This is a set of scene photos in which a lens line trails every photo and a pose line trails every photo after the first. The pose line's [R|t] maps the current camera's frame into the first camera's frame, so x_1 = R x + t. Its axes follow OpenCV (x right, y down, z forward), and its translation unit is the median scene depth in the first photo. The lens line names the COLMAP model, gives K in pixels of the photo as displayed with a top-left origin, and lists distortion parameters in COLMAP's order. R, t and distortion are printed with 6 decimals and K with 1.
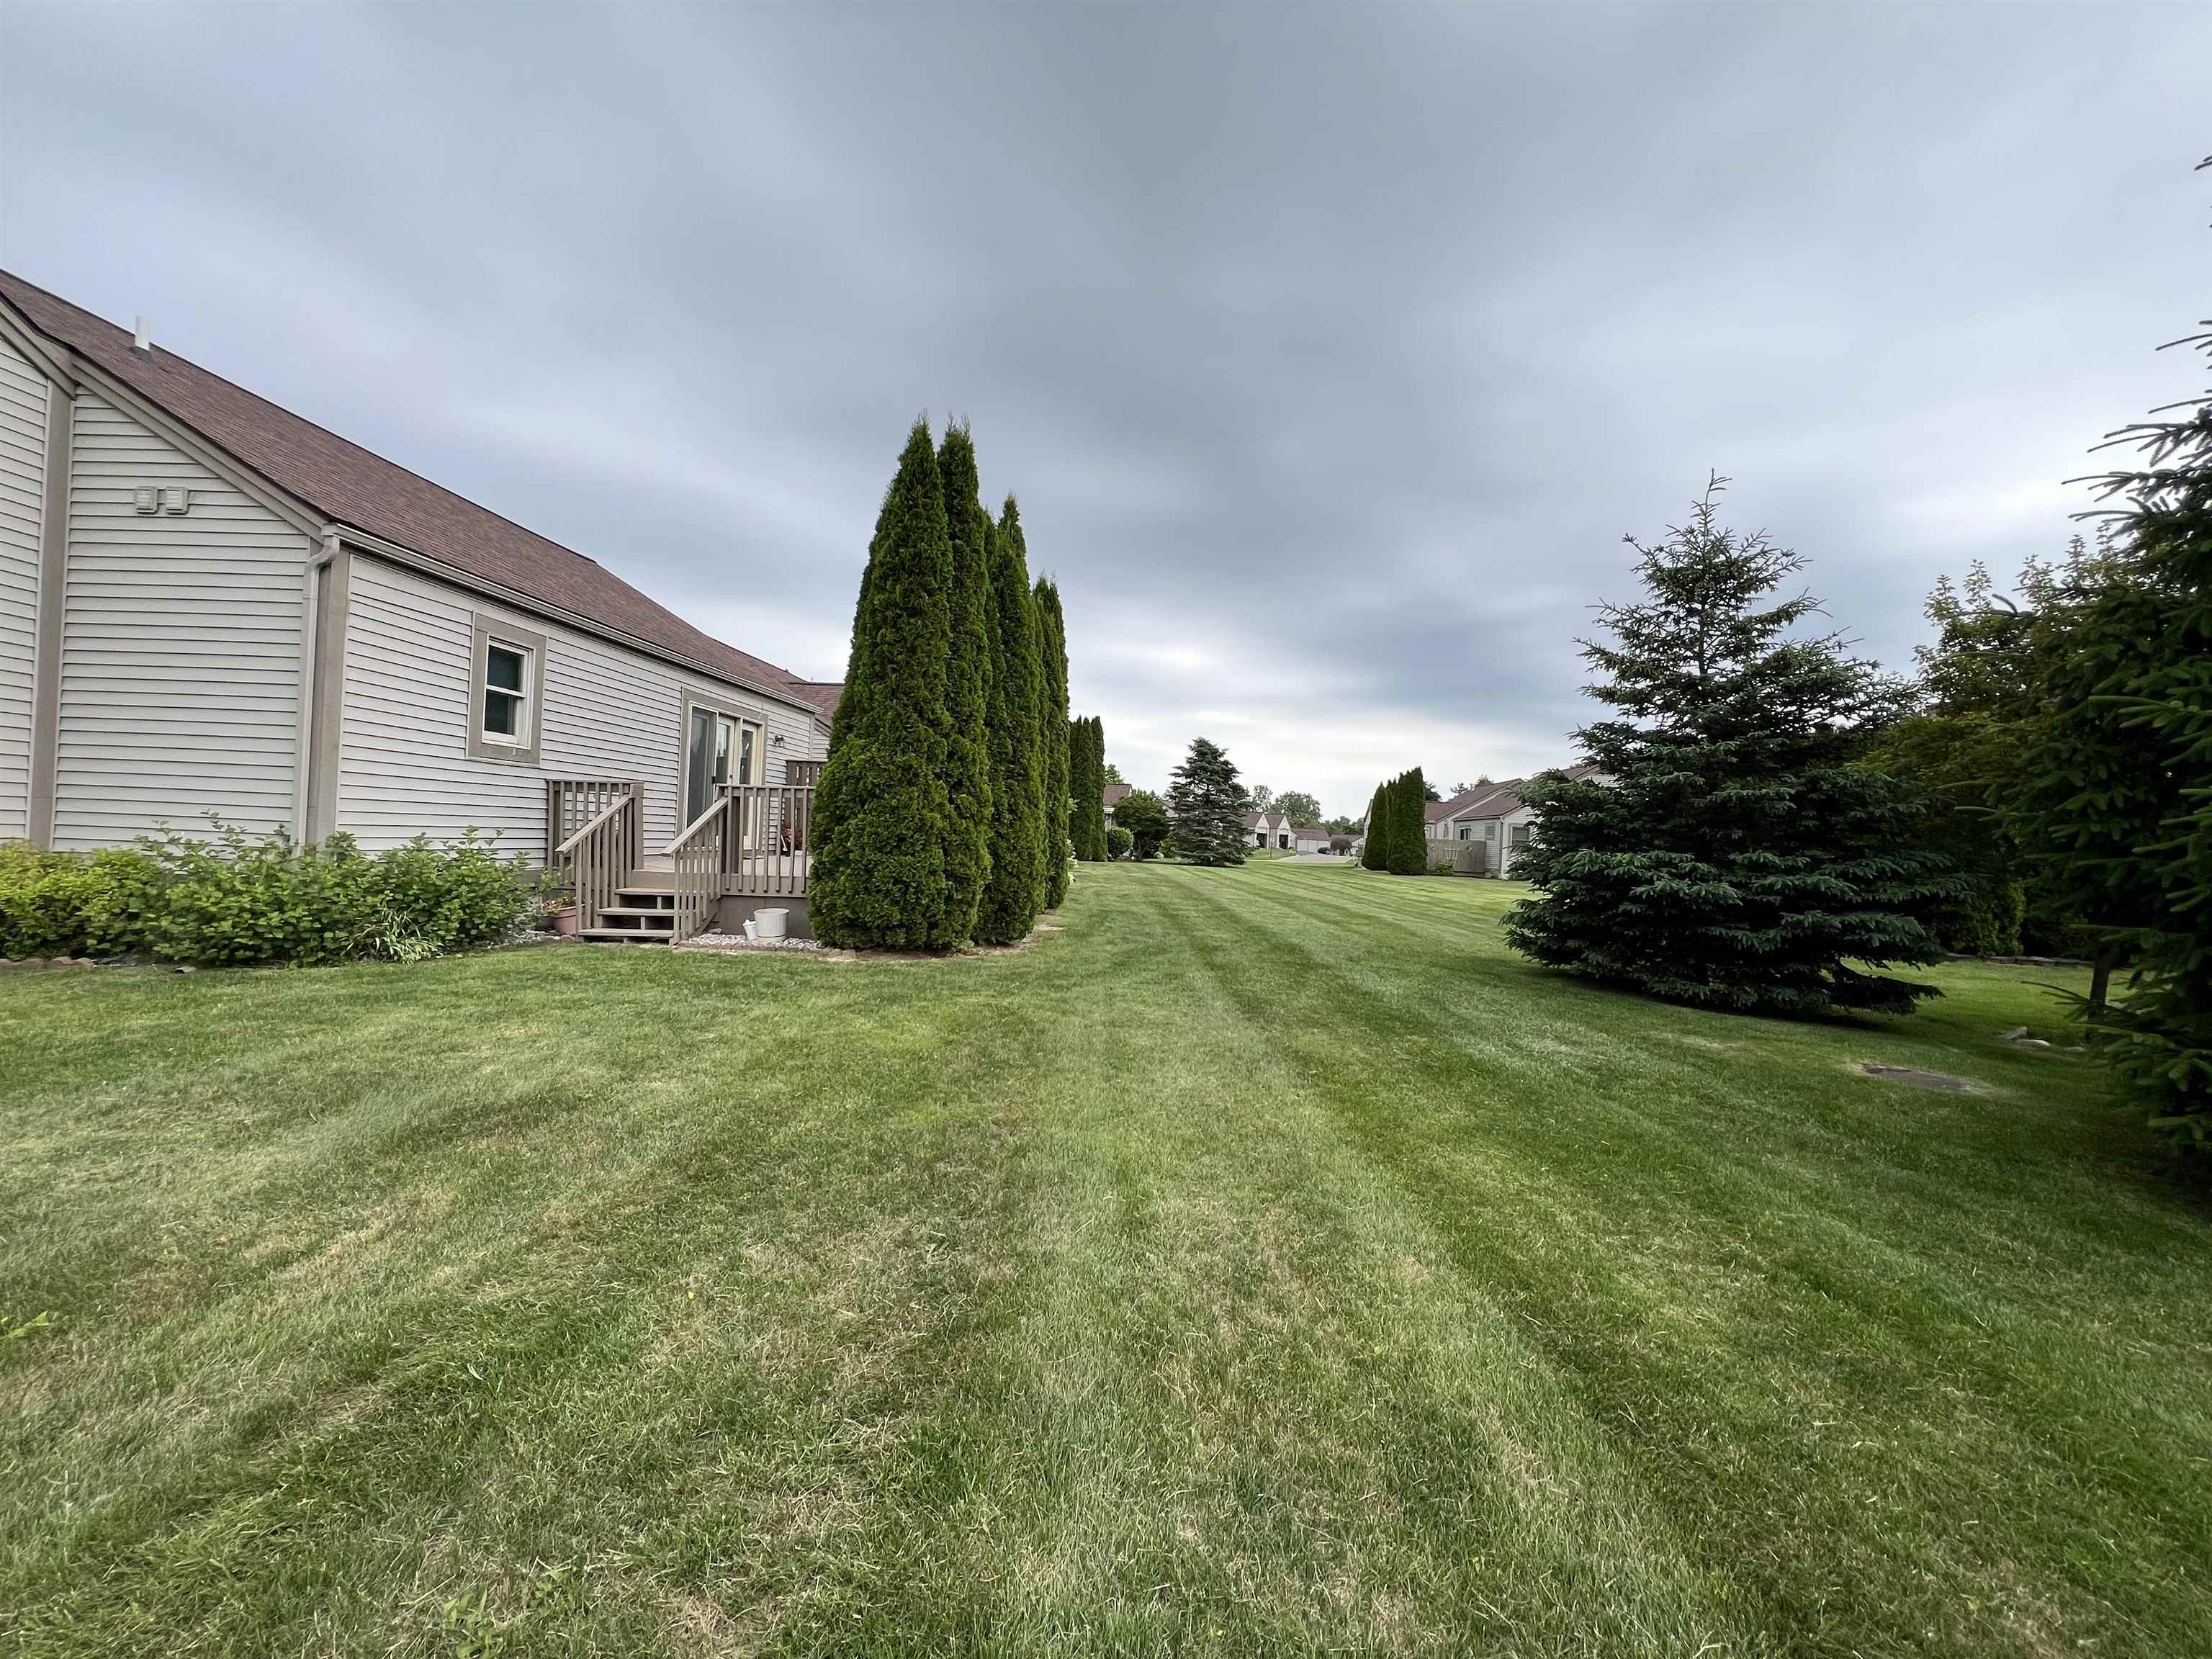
lens RADIAL K [[889.5, 0, 1104.0], [0, 889.5, 833.0], [0, 0, 1]] dist [0.001102, -0.000143]
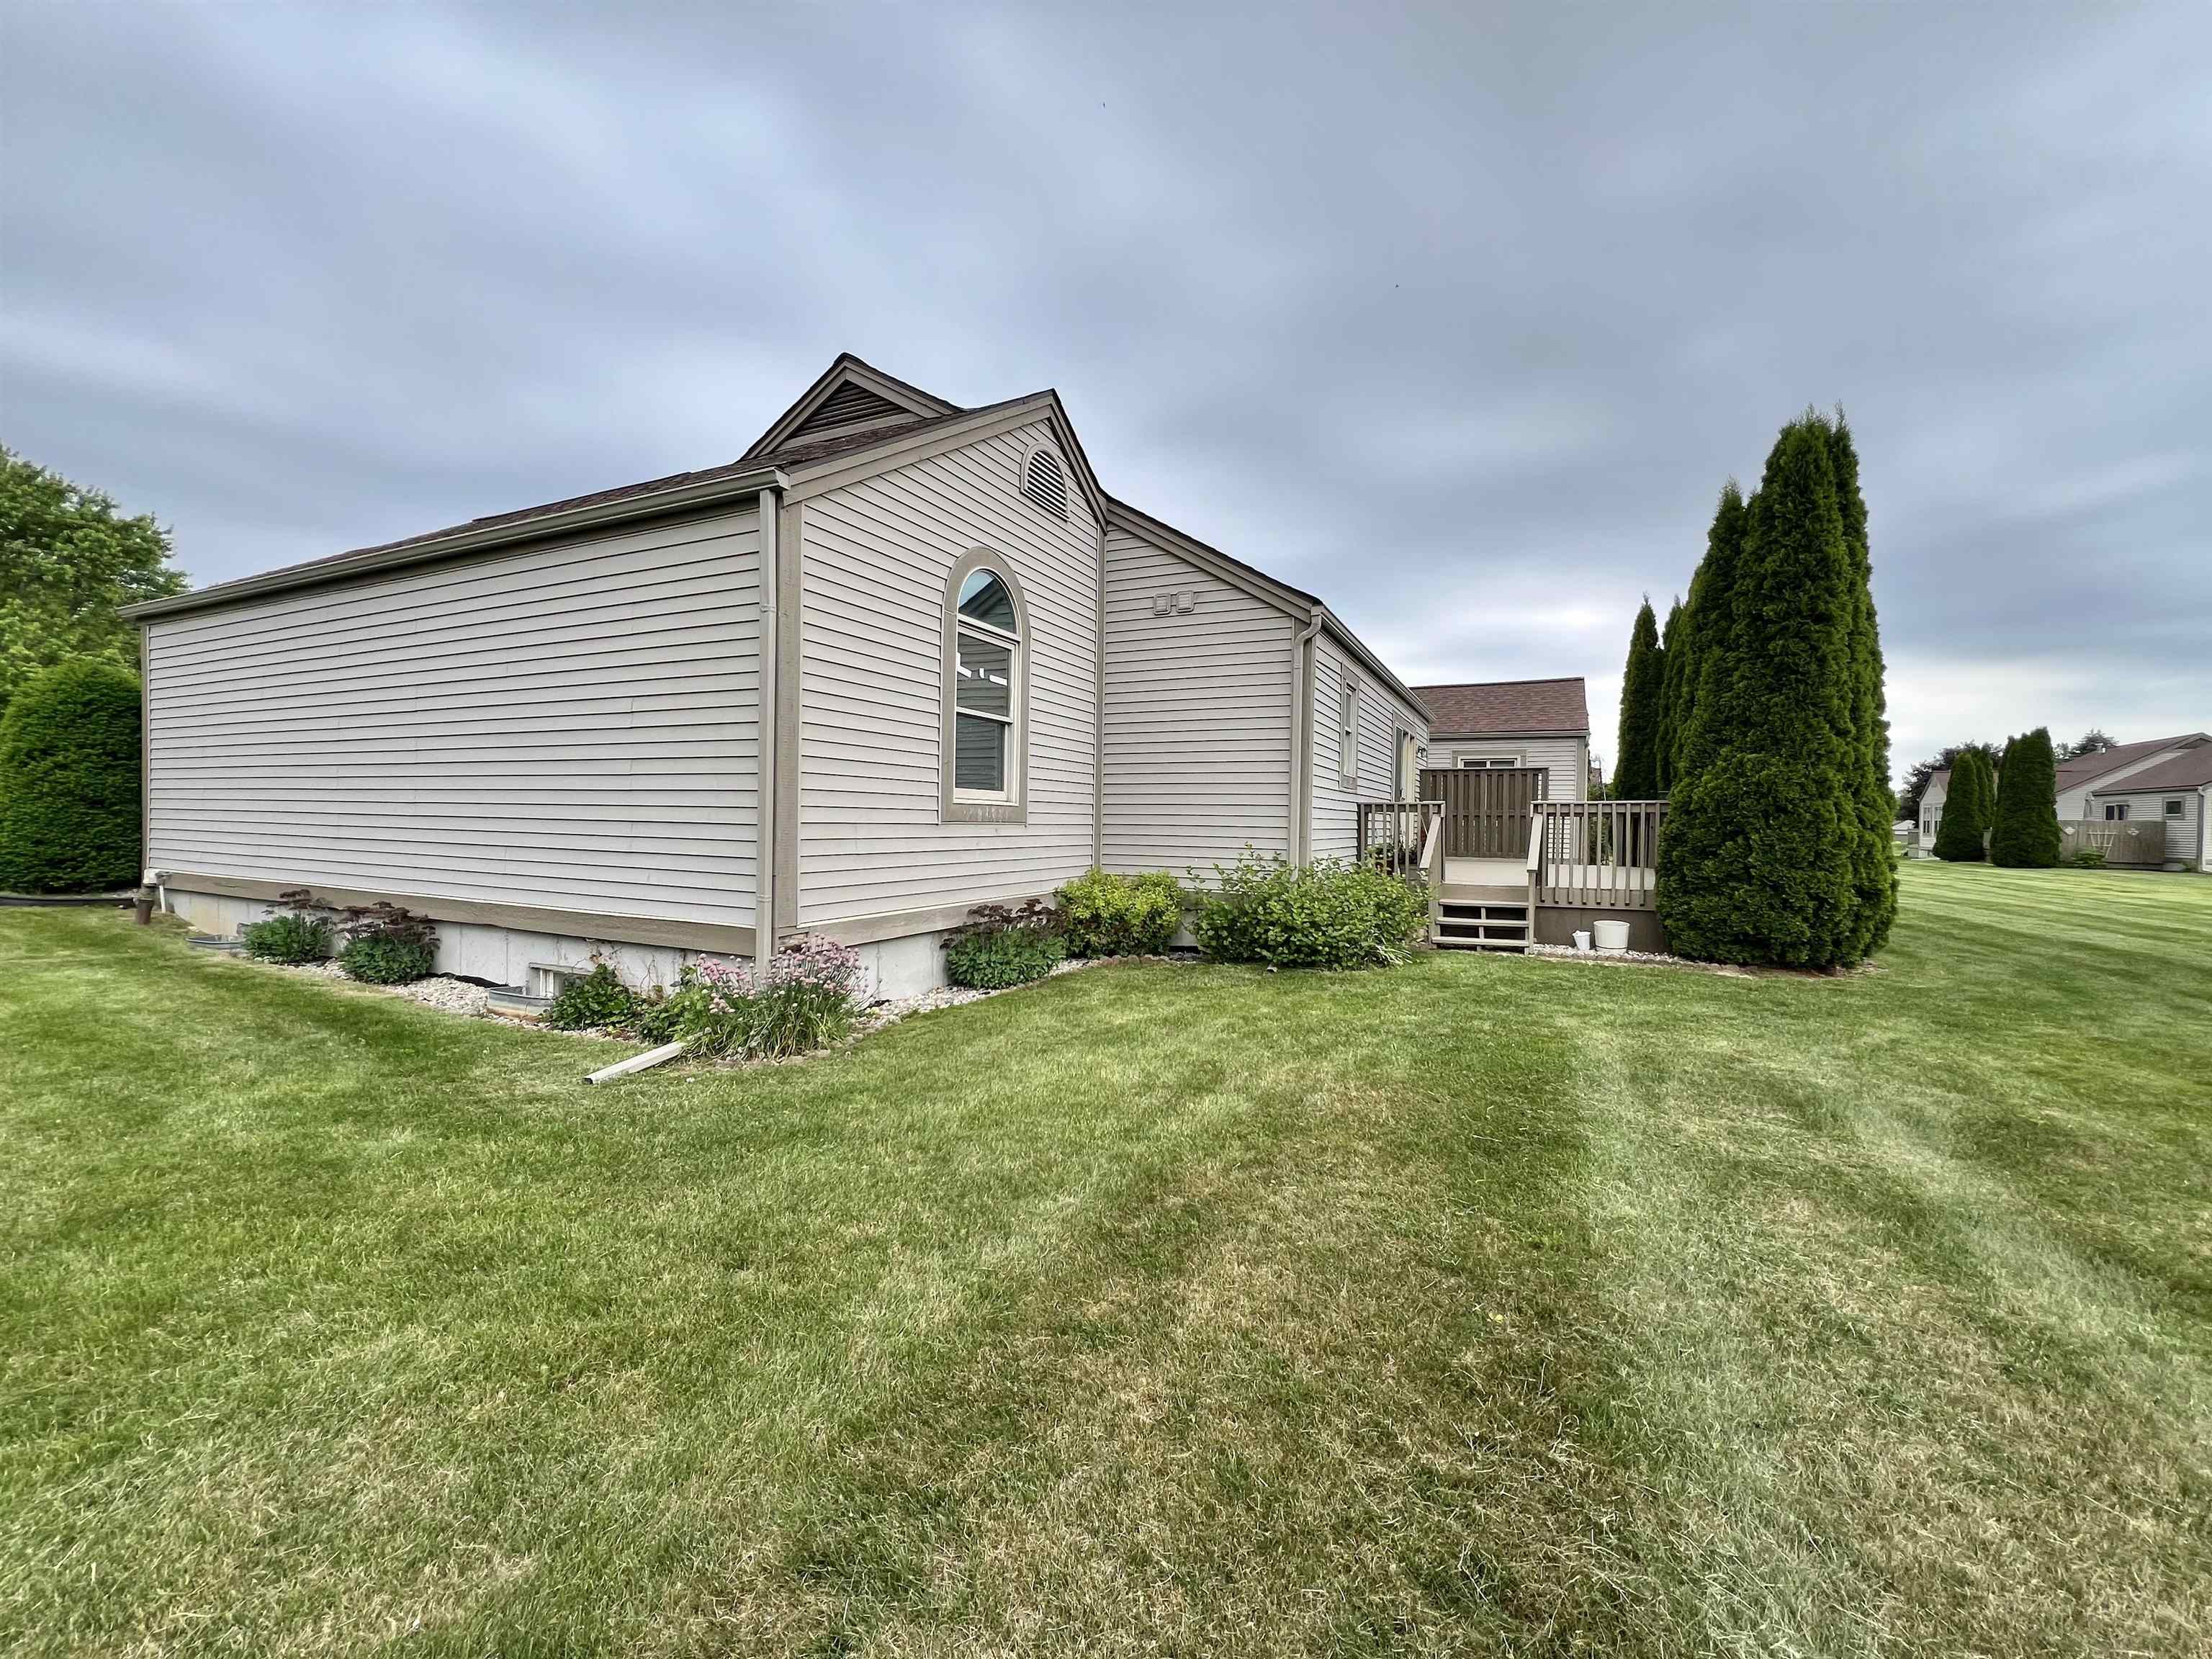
lens RADIAL K [[889.5, 0, 1105.7], [0, 889.5, 829.8], [0, 0, 1]] dist [0.001102, -0.000143]
pose [[0.918509, -0.023507, -0.394700, -0.105126], [0.025667, 0.999671, 0.000191, -0.007559], [0.394565, -0.010306, 0.918810, -0.037474]]
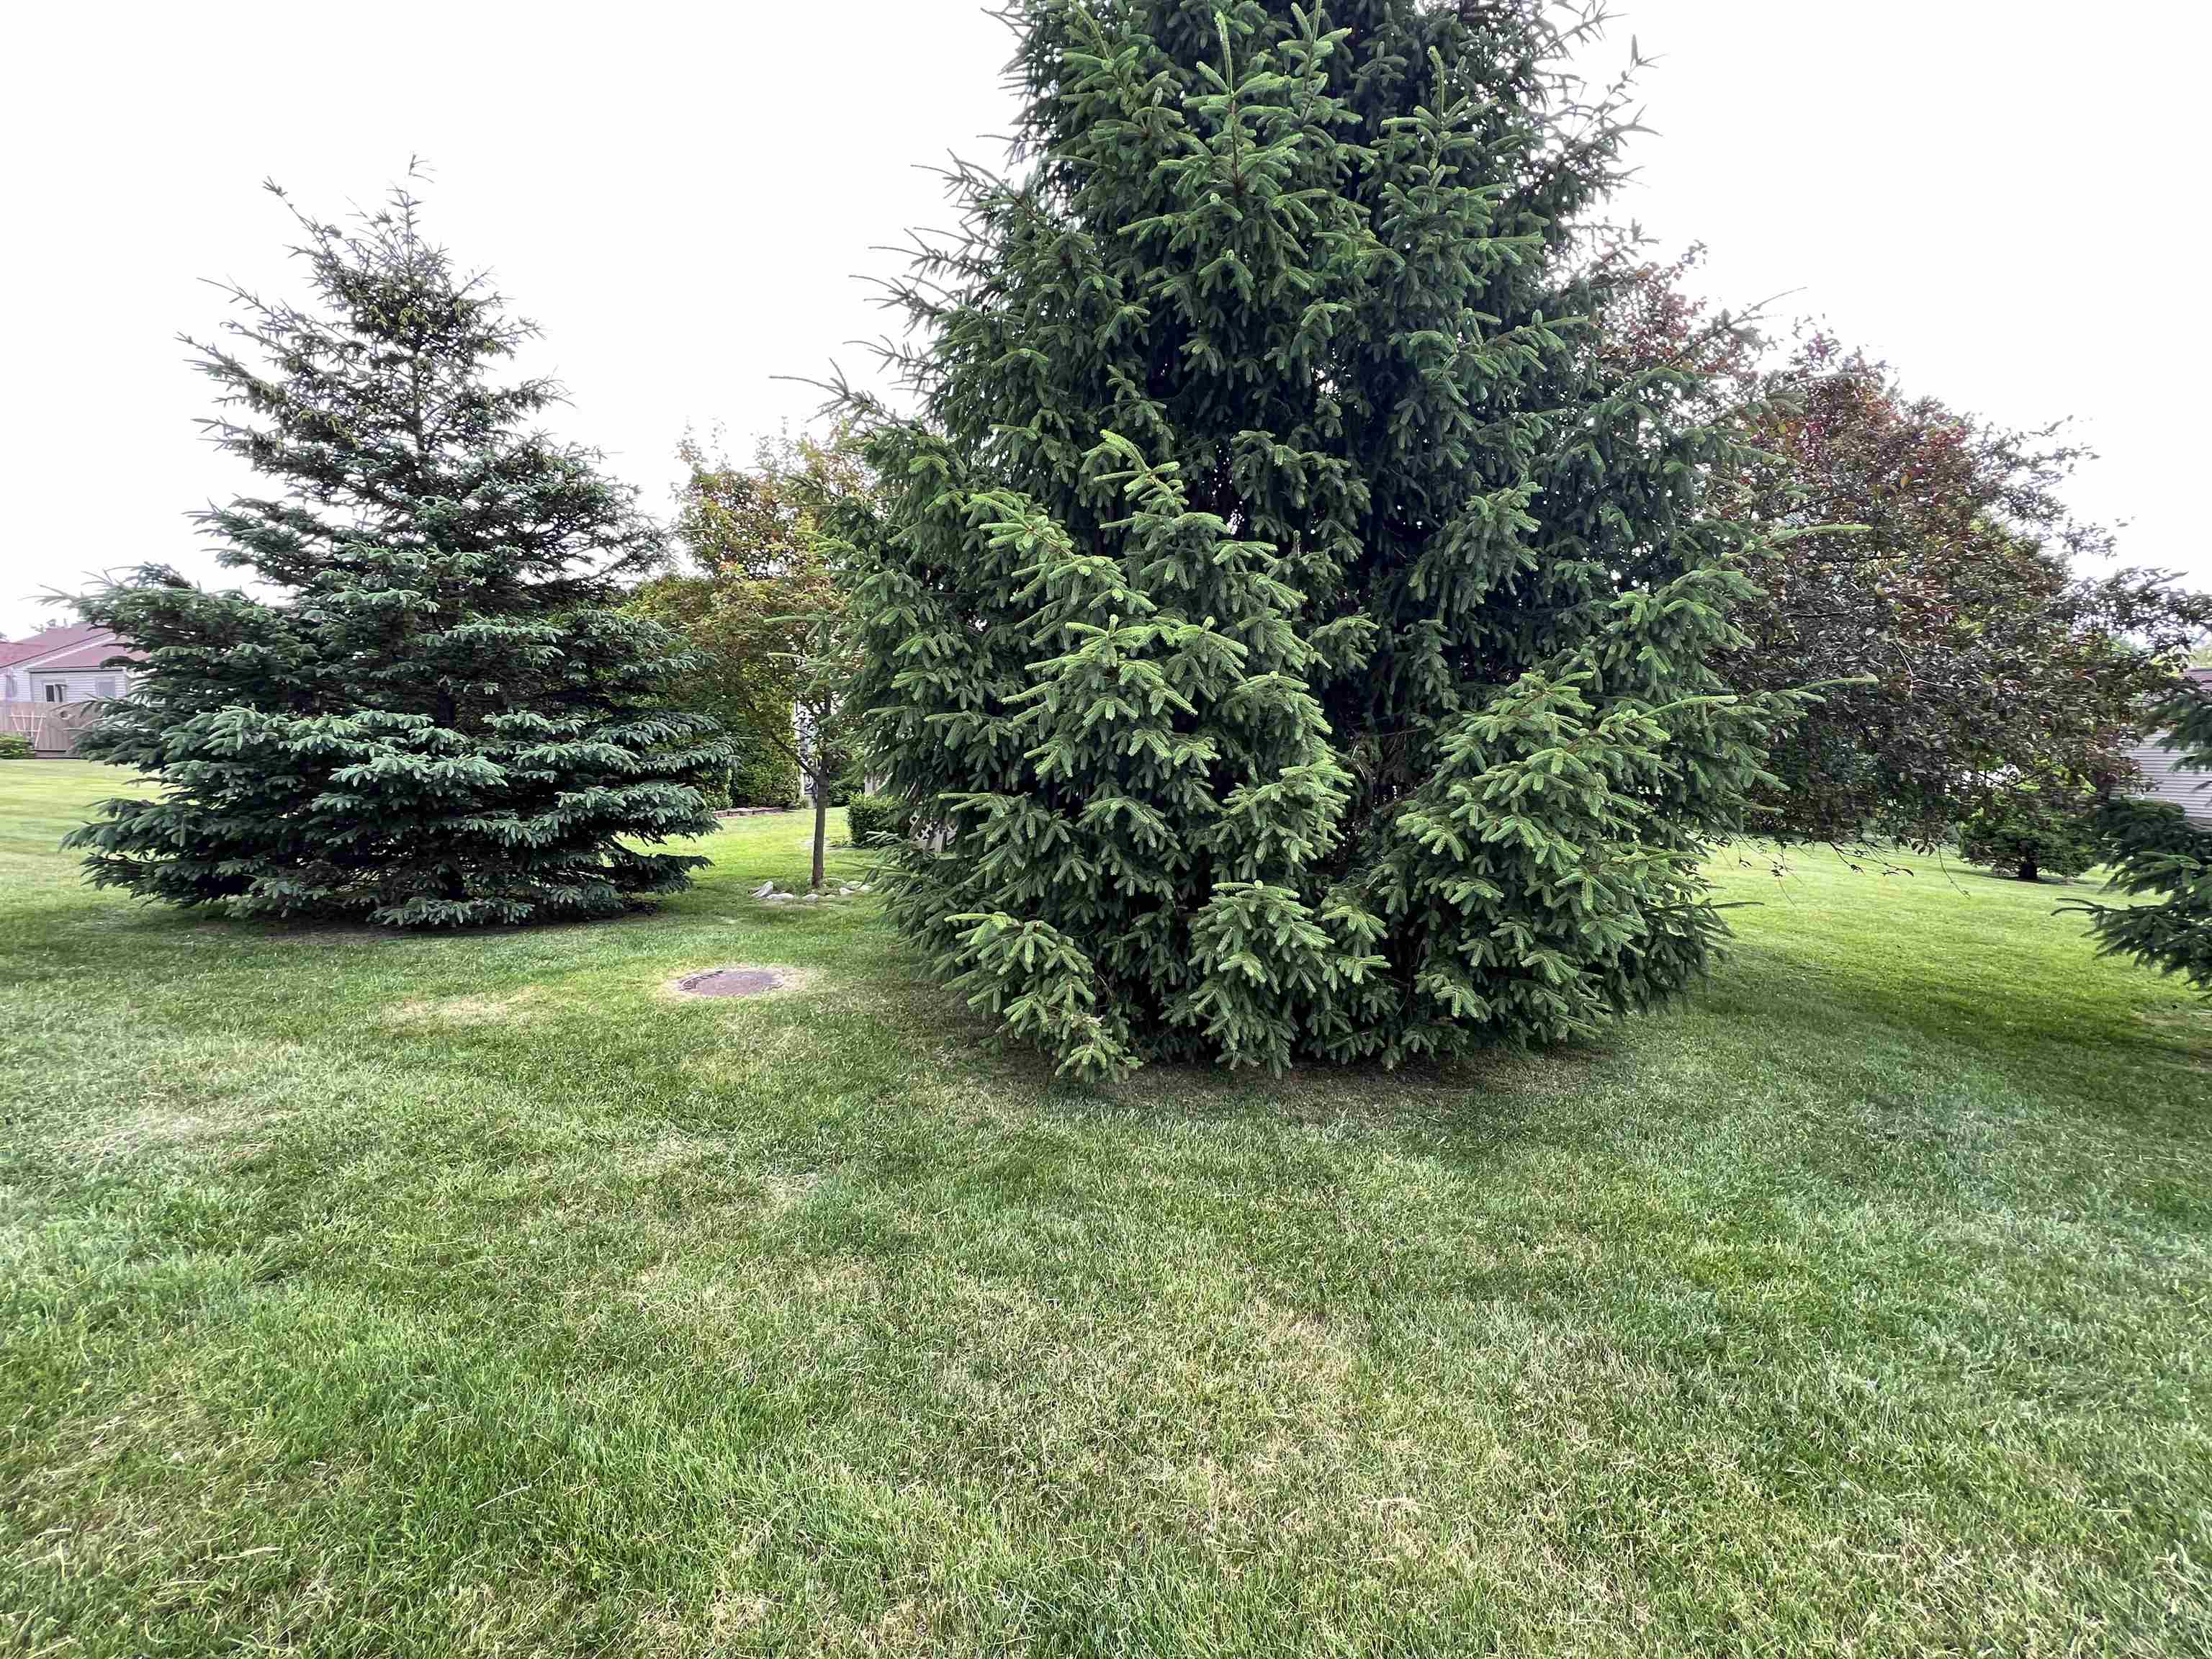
lens RADIAL K [[889.5, 0, 1109.1], [0, 889.5, 830.3], [0, 0, 1]] dist [0.001102, -0.000143]
pose [[0.326213, -0.117359, 0.937983, 0.181289], [-0.017698, 0.991331, 0.130188, 0.012992], [-0.945131, -0.059069, 0.321308, 0.283765]]
